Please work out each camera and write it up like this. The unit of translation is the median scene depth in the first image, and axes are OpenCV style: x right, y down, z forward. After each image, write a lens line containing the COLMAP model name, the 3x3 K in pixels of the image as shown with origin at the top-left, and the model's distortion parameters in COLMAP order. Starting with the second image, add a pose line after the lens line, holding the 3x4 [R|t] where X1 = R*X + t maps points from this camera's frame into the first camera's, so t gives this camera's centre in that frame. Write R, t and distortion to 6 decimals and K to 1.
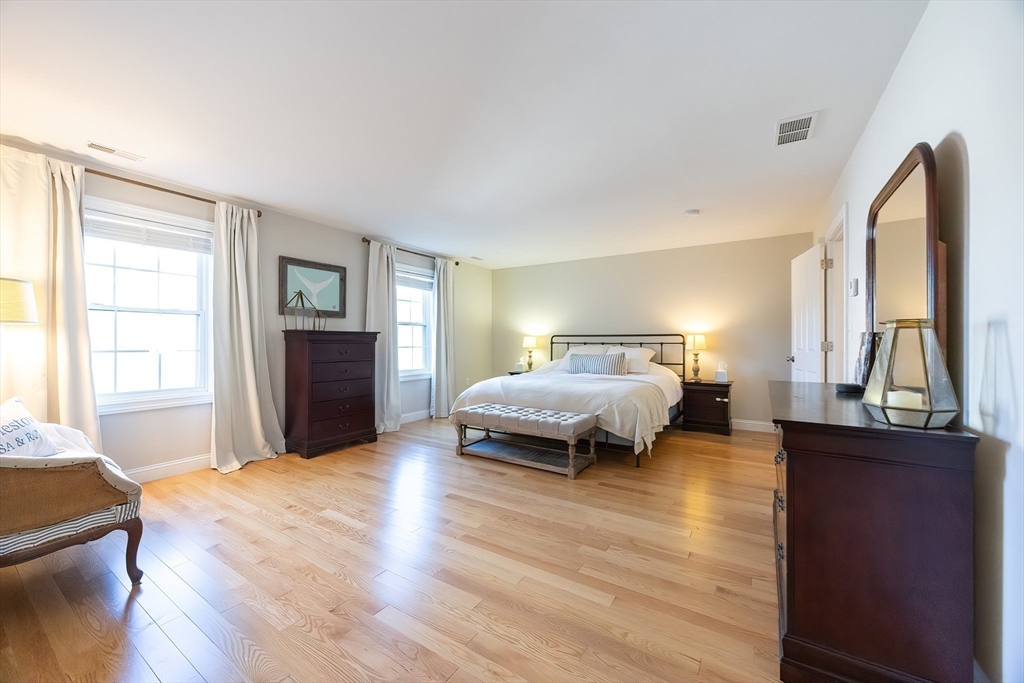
lens RADIAL K [[393.0, 0, 510.9], [0, 393.0, 343.9], [0, 0, 1]] dist [-0.000440, -0.000744]
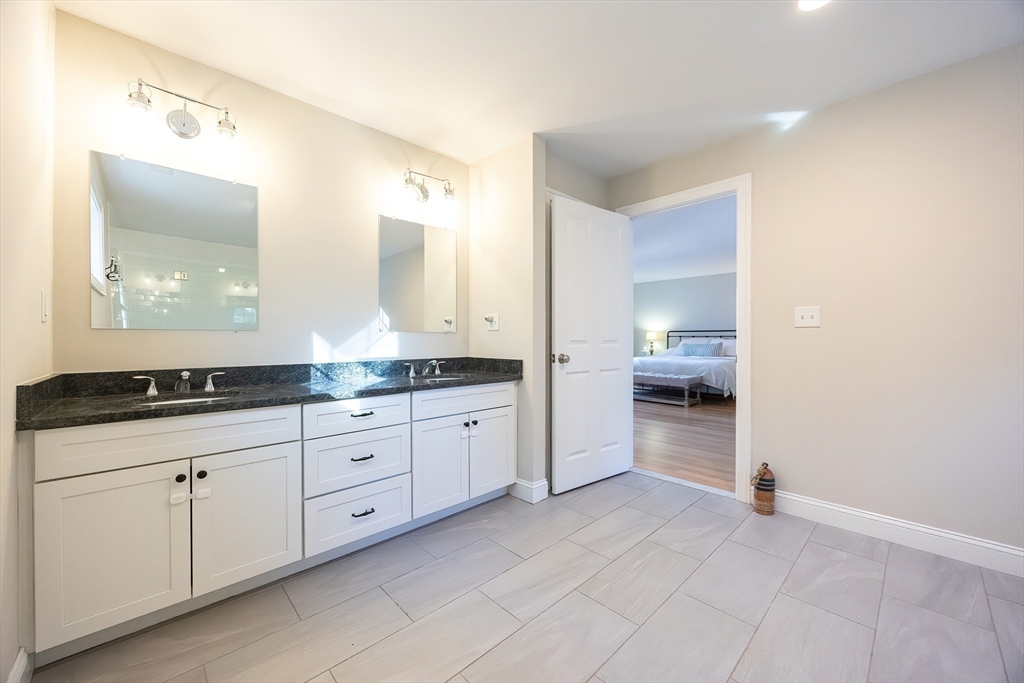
lens RADIAL K [[393.0, 0, 510.5], [0, 393.0, 342.7], [0, 0, 1]] dist [-0.000440, -0.000744]
pose [[0.970087, -0.002277, -0.242746, -0.154317], [0.003509, 0.999983, 0.004645, 0.016990], [0.242732, -0.005358, 0.970079, -0.774249]]
